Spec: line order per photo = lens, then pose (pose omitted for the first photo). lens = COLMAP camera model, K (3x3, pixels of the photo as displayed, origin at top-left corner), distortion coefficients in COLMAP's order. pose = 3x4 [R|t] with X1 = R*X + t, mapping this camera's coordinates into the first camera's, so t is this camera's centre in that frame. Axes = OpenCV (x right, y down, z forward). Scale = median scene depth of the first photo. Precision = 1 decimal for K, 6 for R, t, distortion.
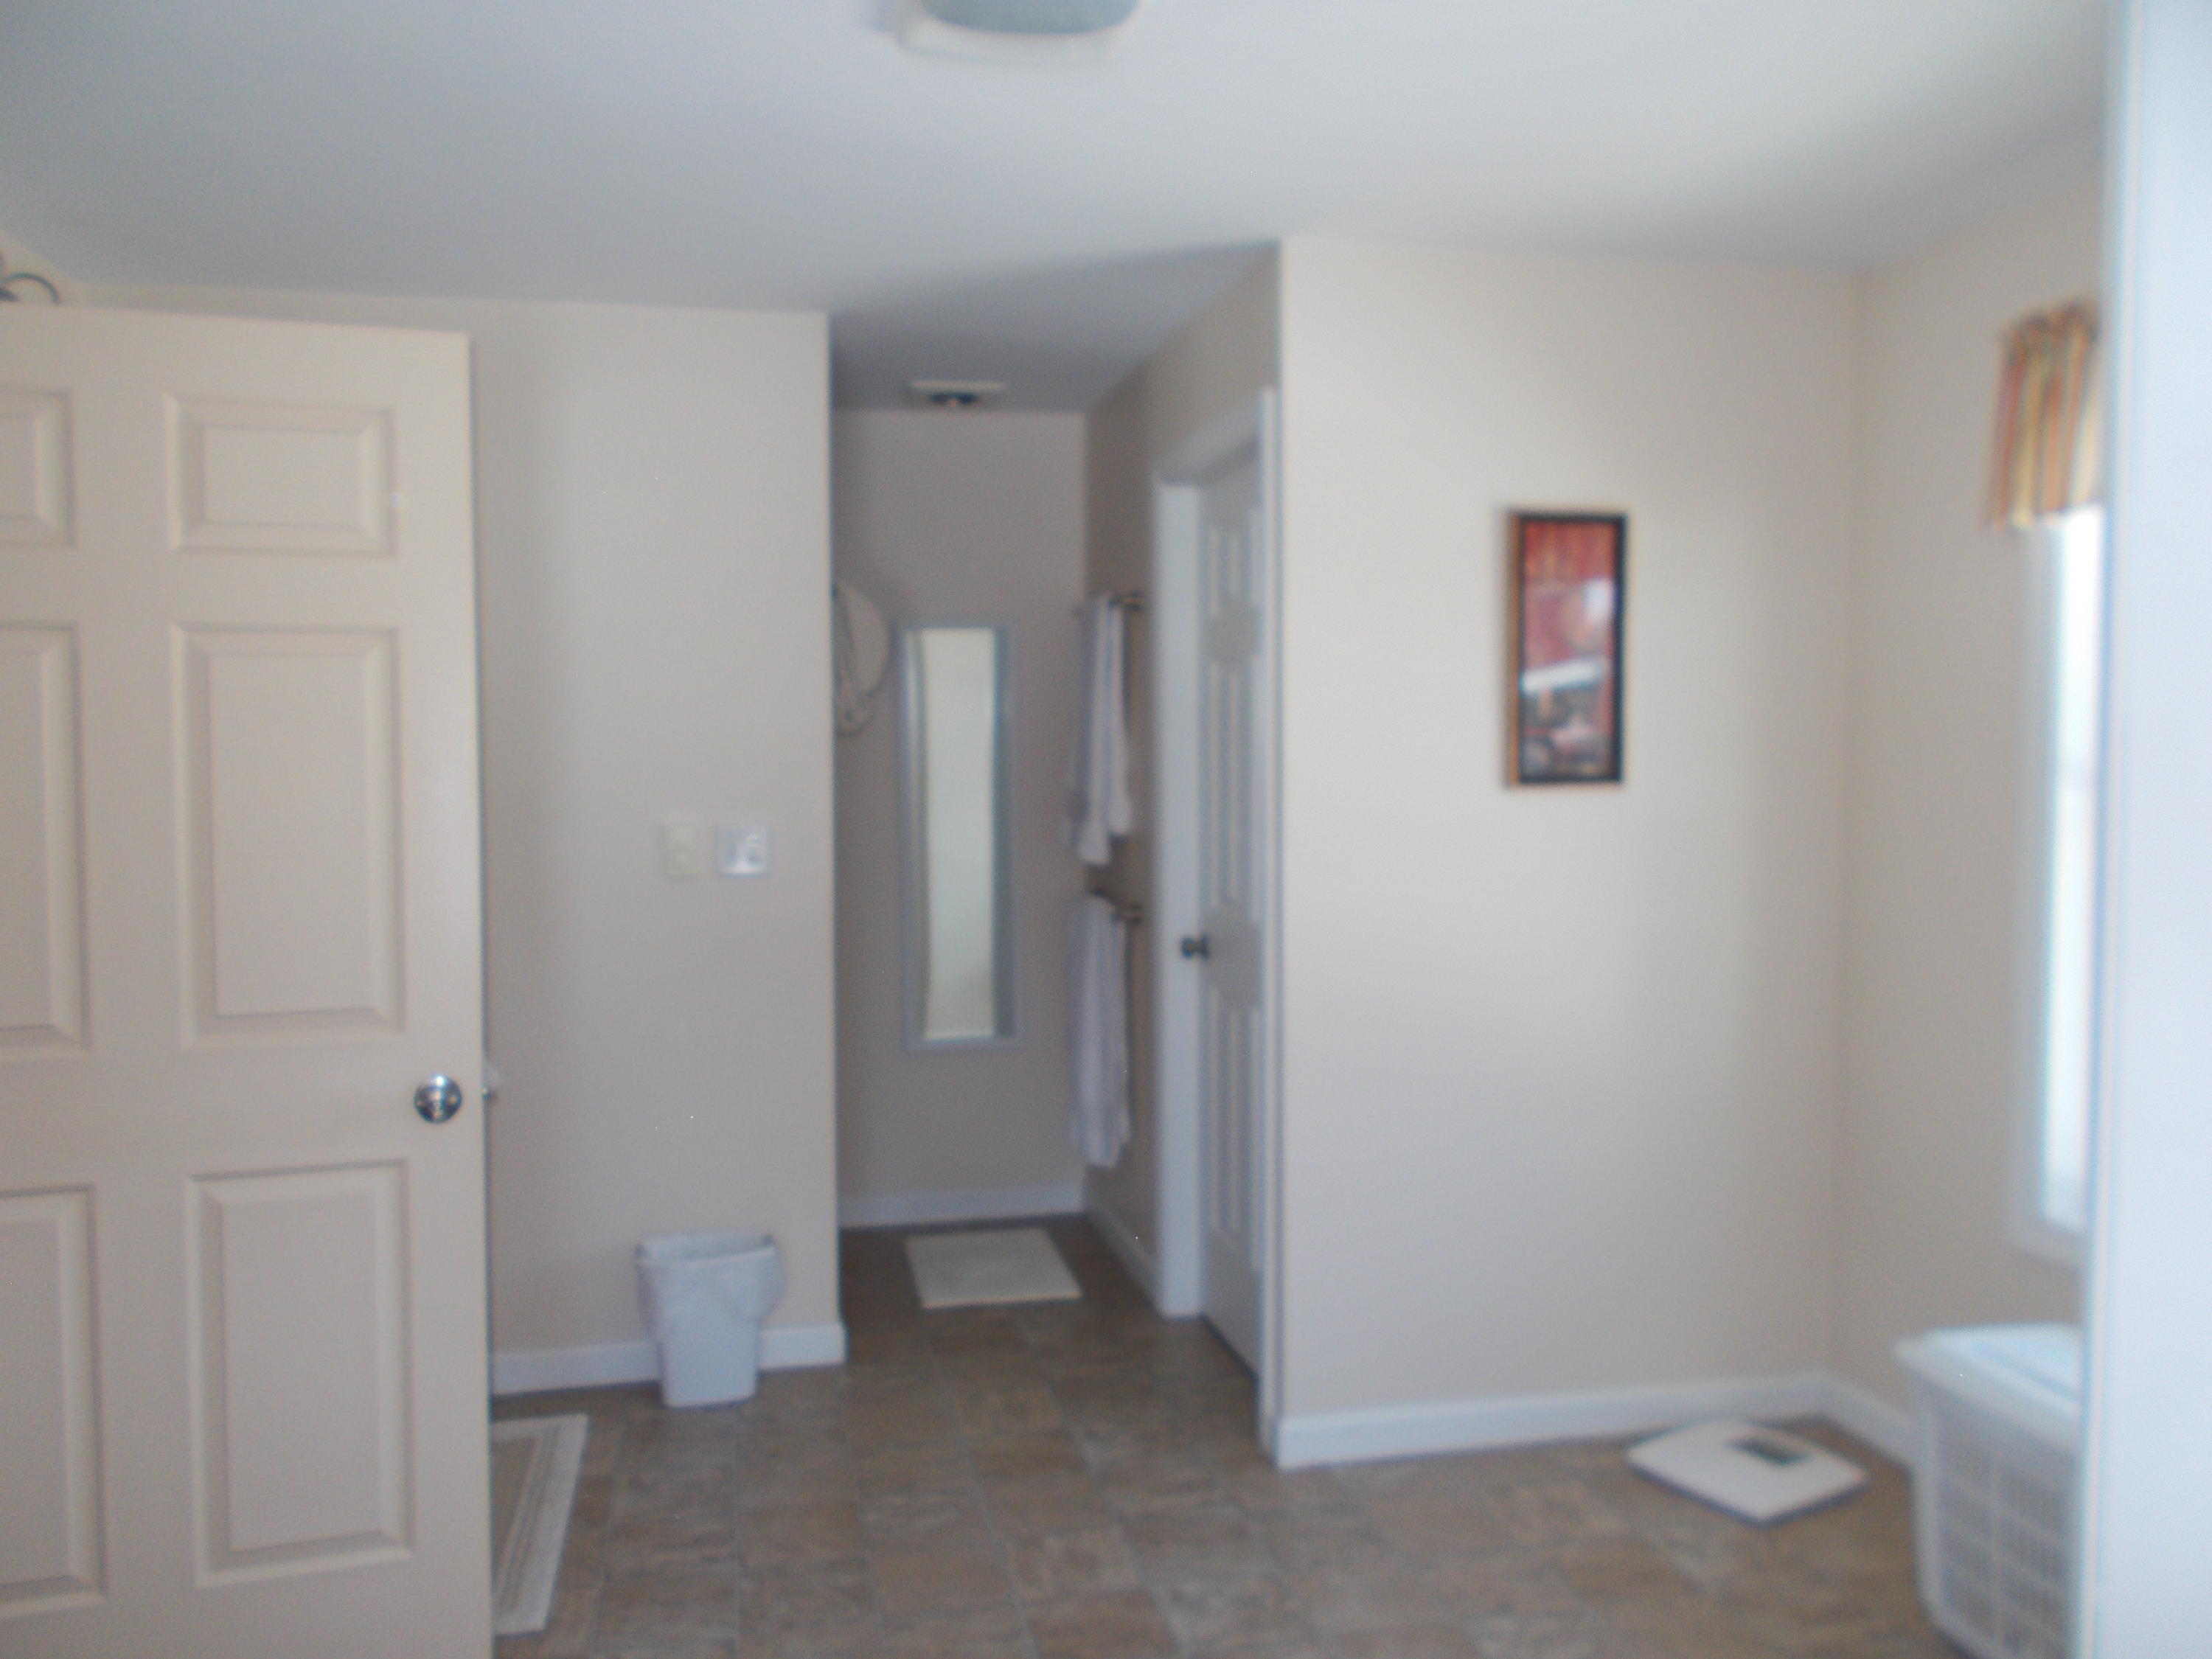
lens RADIAL K [[1672.4, 0, 1094.4], [0, 1672.4, 824.9], [0, 0, 1]] dist [-0.004667, -0.006322]
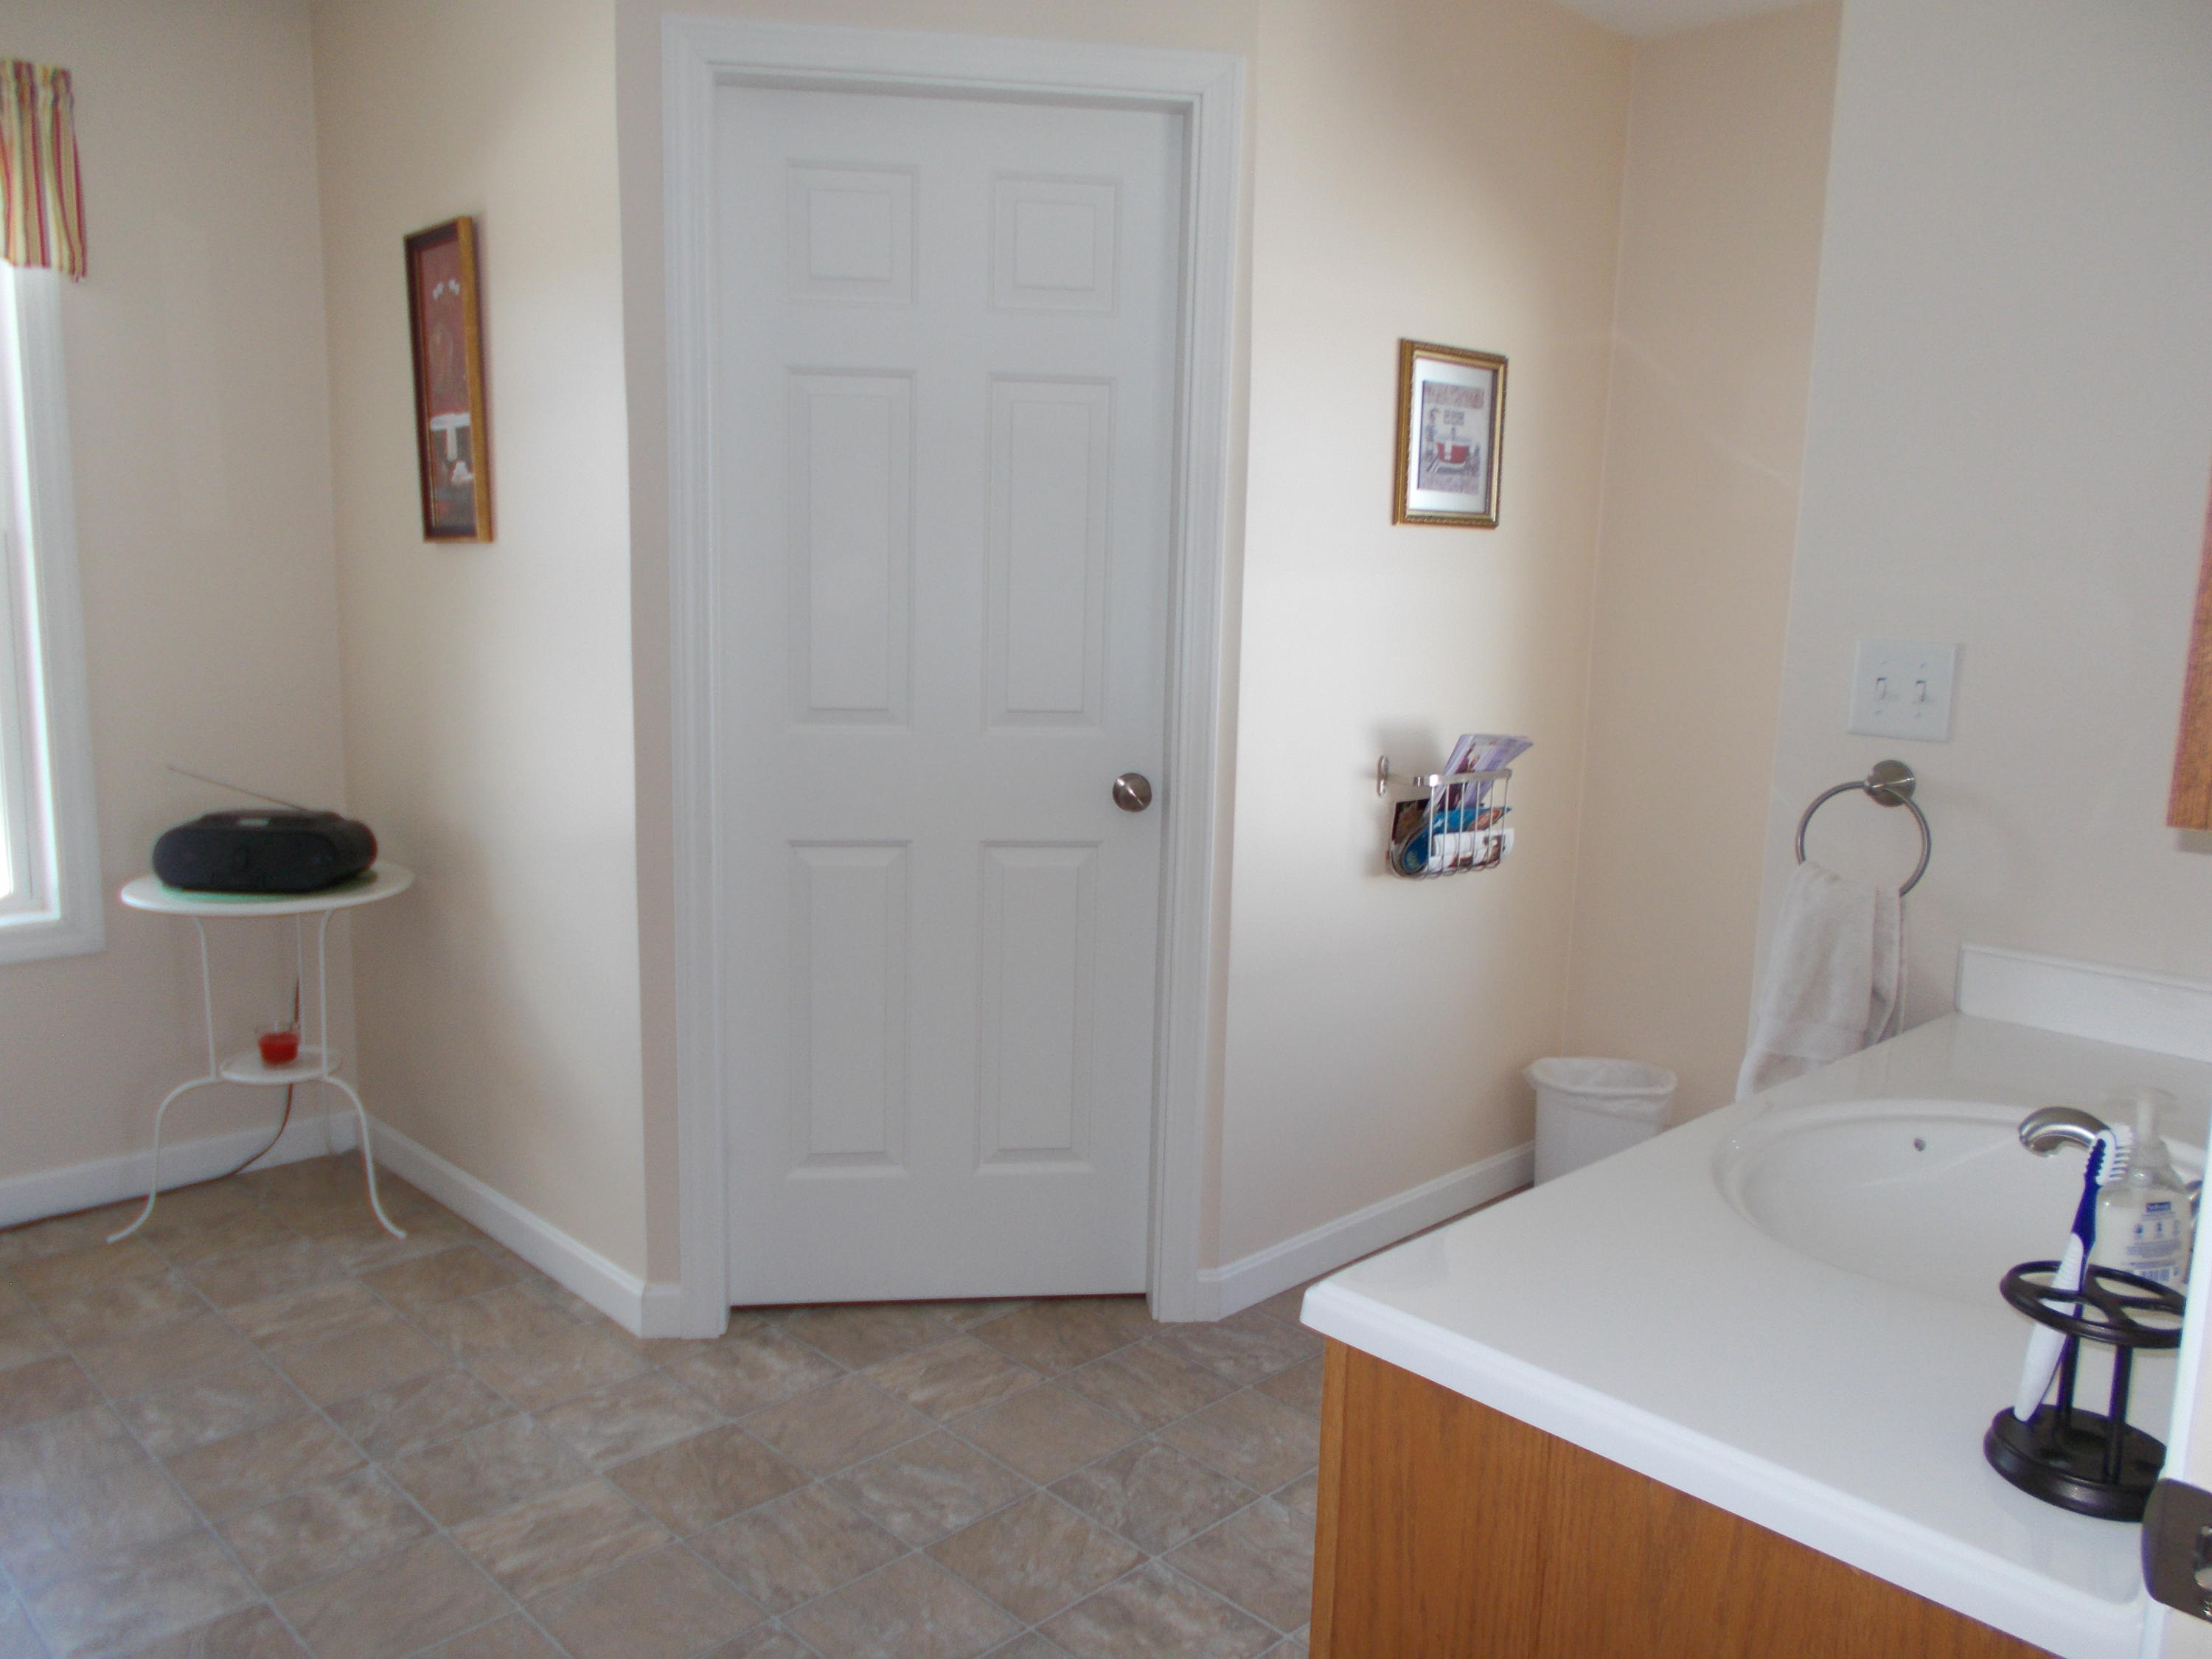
lens RADIAL K [[1672.4, 0, 1094.4], [0, 1672.4, 824.9], [0, 0, 1]] dist [-0.004667, -0.006322]
pose [[-0.513847, -0.143761, 0.845750, -0.757569], [0.016711, 0.983995, 0.177413, -0.013062], [-0.857719, 0.105297, -0.503220, 1.163208]]
